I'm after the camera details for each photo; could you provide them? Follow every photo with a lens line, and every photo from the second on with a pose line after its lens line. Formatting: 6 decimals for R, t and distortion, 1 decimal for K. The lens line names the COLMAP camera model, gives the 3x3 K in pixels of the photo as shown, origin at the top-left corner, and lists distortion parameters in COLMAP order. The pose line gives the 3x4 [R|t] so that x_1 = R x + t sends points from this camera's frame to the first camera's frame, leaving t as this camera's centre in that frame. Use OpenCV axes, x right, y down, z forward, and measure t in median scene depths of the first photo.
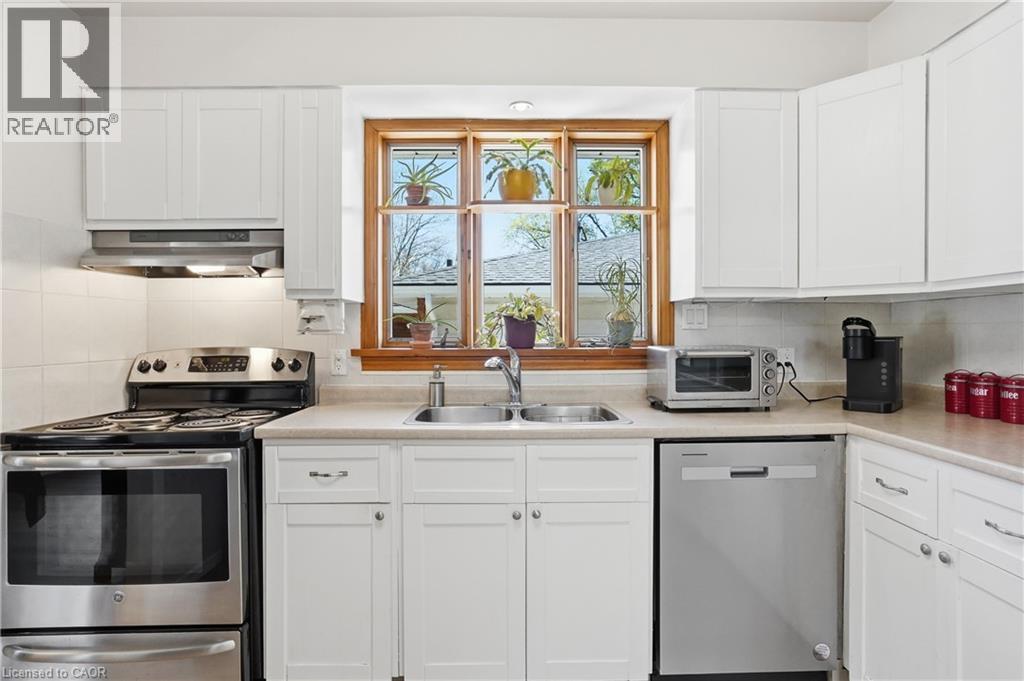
lens RADIAL K [[522.3, 0, 512.0], [0, 522.3, 340.5], [0, 0, 1]] dist [-0.037702, 0.000264]
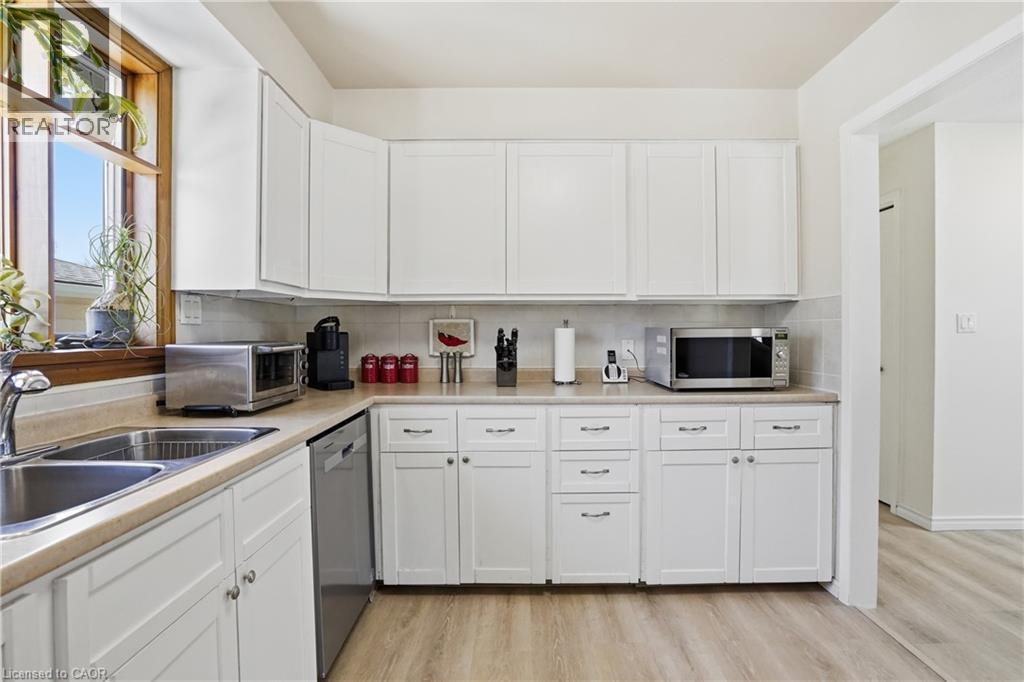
lens RADIAL K [[472.8, 0, 512.0], [0, 472.8, 341.0], [0, 0, 1]] dist [-0.033673, 0.000501]
pose [[0.019844, -0.018596, 0.999630, -0.491302], [0.013055, 0.999747, 0.018339, -0.000565], [-0.999718, 0.012686, 0.020082, 0.531129]]
